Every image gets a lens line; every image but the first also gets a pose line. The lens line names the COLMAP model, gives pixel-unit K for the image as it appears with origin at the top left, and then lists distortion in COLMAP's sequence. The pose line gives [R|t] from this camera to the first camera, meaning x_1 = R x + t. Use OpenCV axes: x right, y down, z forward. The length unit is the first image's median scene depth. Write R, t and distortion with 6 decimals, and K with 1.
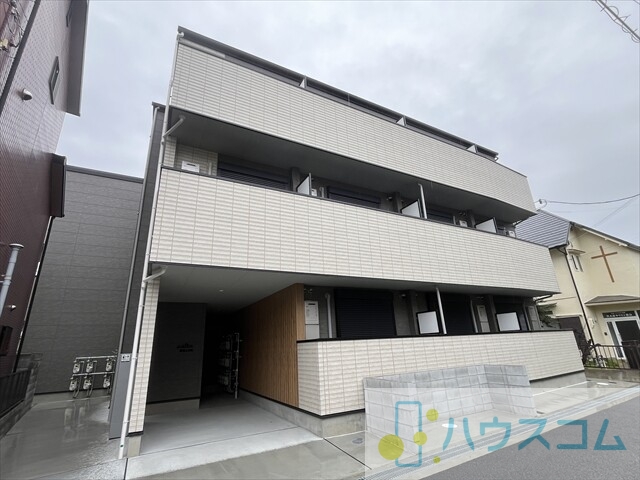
lens RADIAL K [[310.2, 0, 324.2], [0, 310.2, 239.4], [0, 0, 1]] dist [-0.004264, 0.000539]
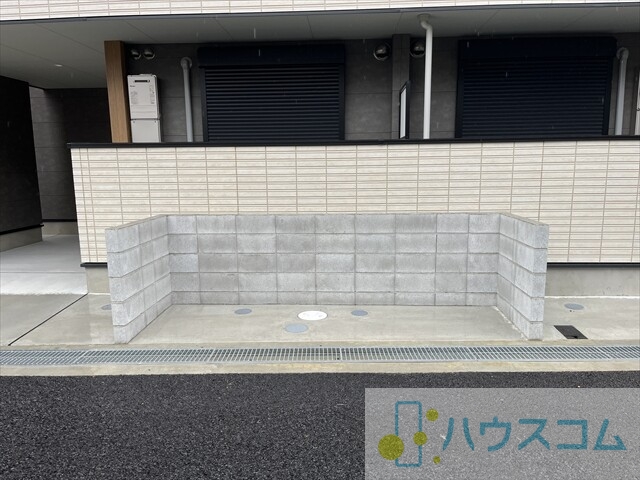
lens RADIAL K [[521.2, 0, 320.8], [0, 521.2, 233.5], [0, 0, 1]] dist [0.024895, 0.003865]
pose [[0.848789, 0.115029, -0.516068, 0.689039], [0.145922, 0.887177, 0.437749, 0.087936], [0.508197, -0.446861, 0.736241, 0.355677]]
